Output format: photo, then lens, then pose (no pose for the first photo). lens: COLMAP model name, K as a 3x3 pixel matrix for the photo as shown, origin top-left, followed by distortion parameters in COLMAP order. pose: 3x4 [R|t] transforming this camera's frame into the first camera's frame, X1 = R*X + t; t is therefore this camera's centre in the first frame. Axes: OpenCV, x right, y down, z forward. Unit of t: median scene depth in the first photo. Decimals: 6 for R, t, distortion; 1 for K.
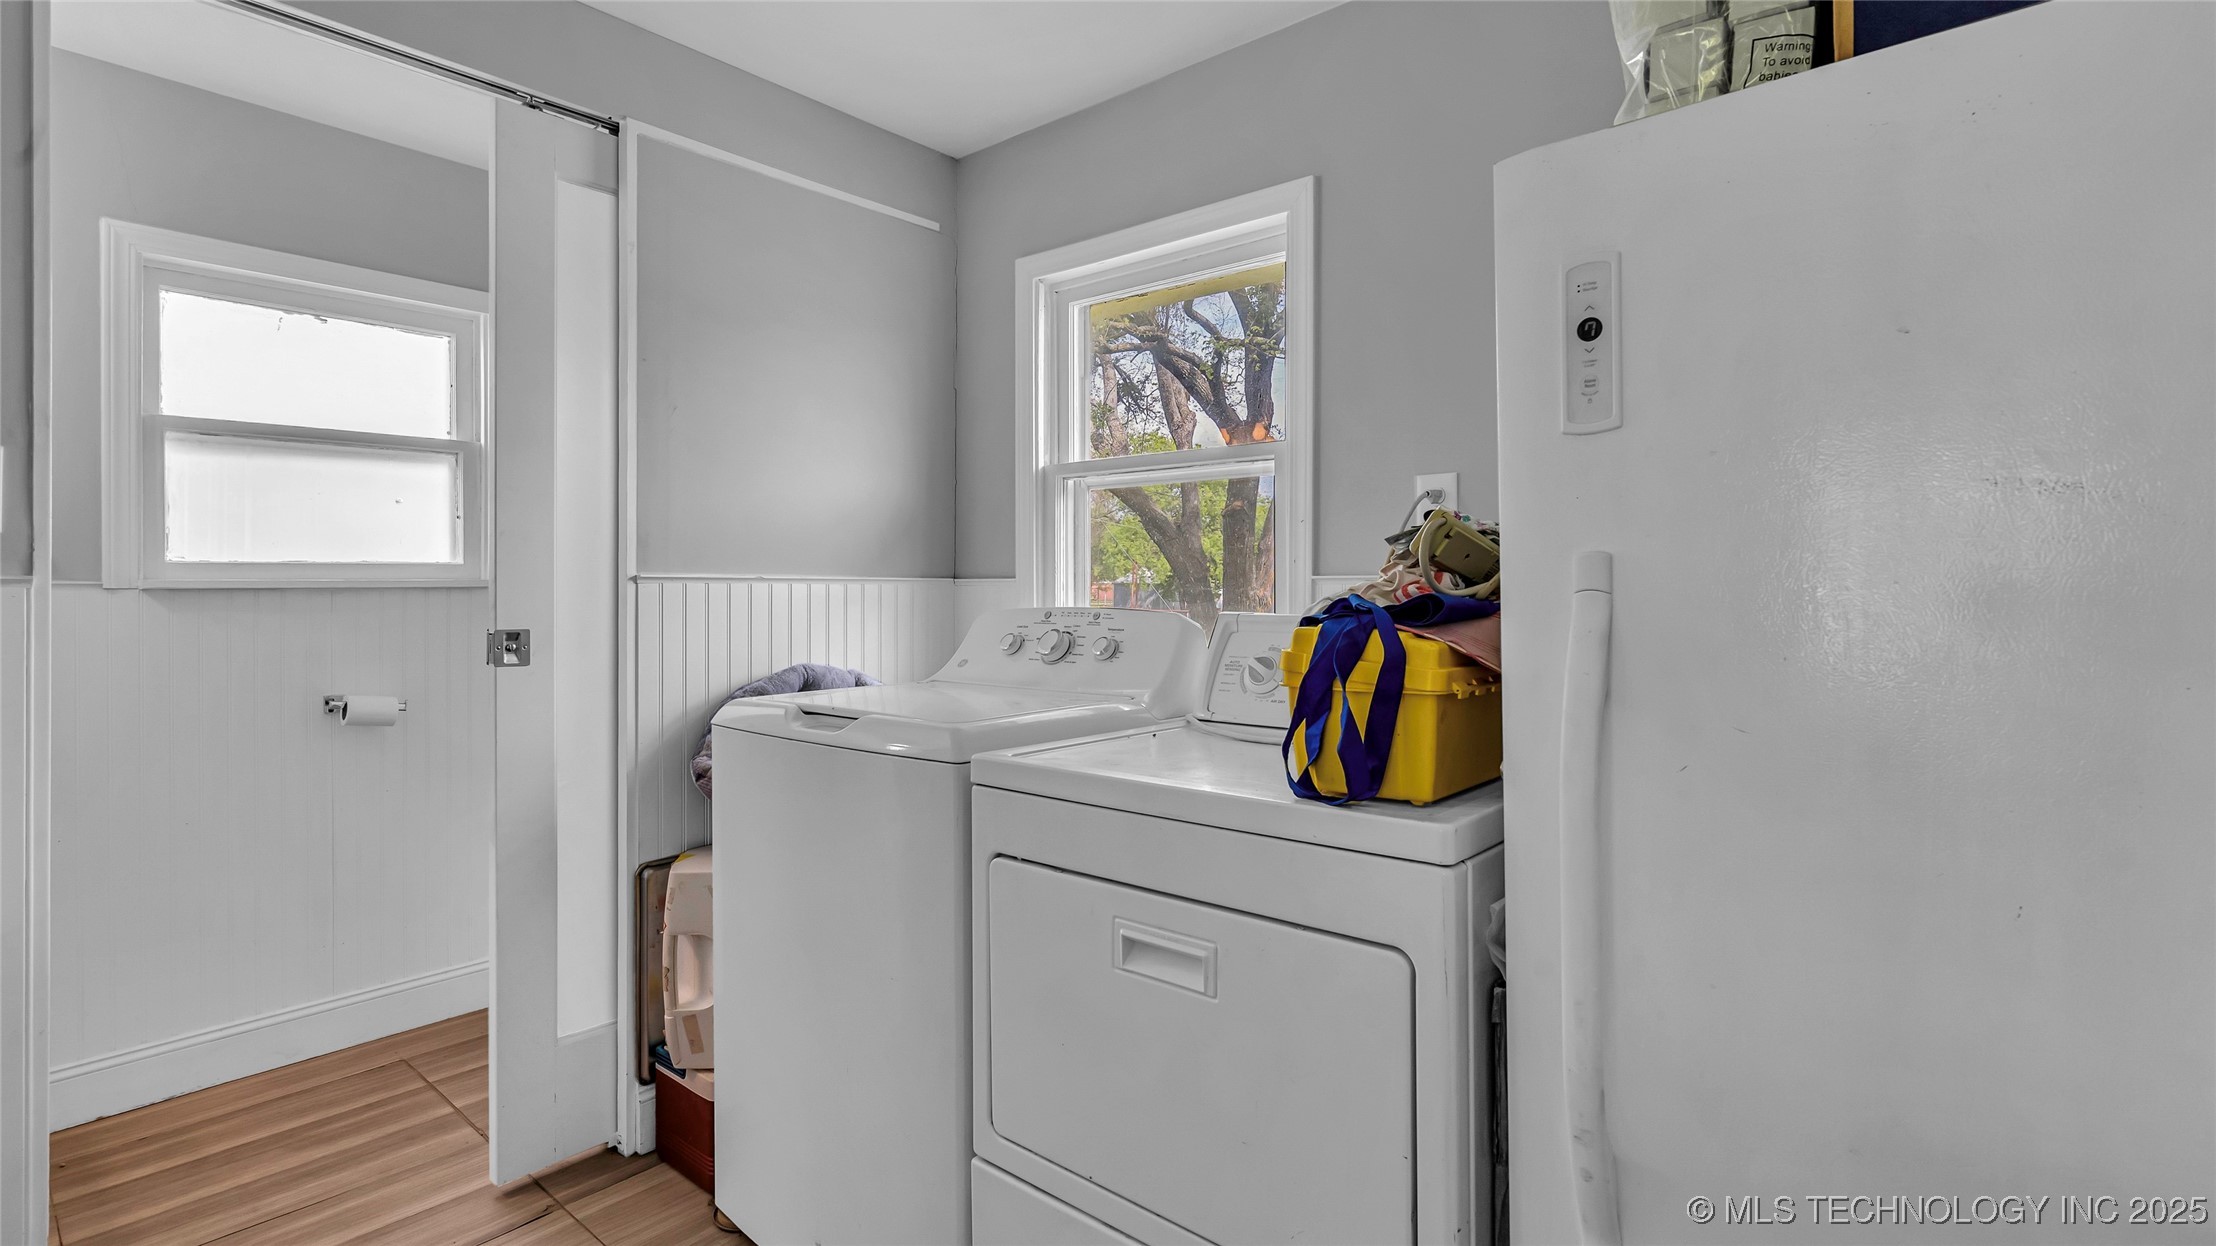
lens RADIAL K [[1040.2, 0, 1083.9], [0, 1040.2, 590.5], [0, 0, 1]] dist [-0.004274, 0.001487]
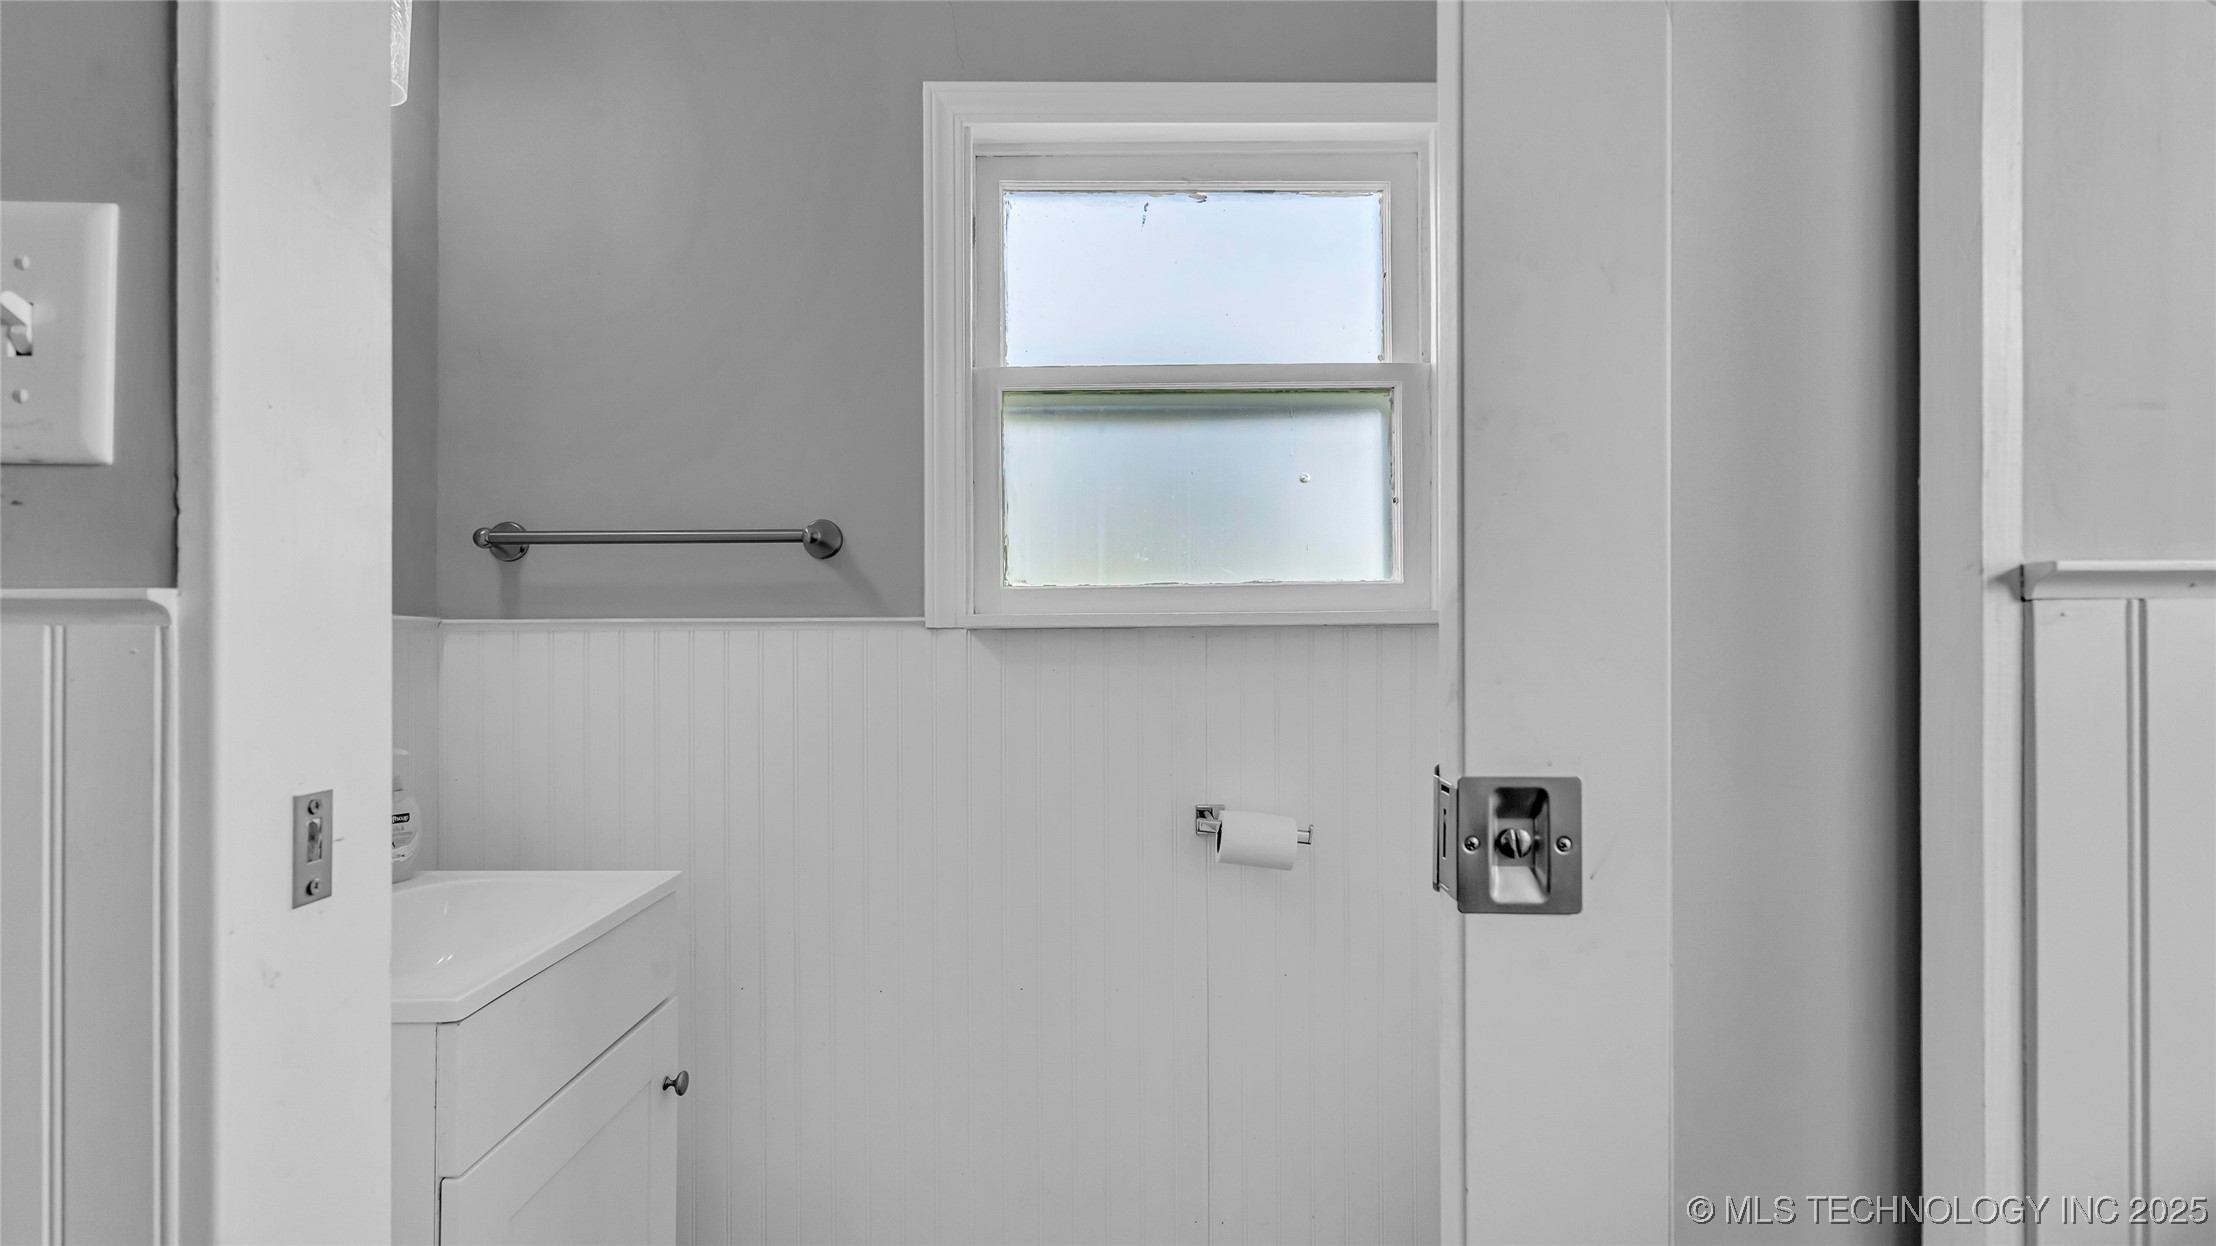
lens RADIAL K [[1040.2, 0, 1104.4], [0, 1040.2, 626.4], [0, 0, 1]] dist [-0.004274, 0.001487]
pose [[0.668239, -0.002739, -0.743942, -0.334834], [0.000799, 0.999995, -0.002965, -0.000680], [0.743947, 0.001387, 0.668238, 0.587627]]
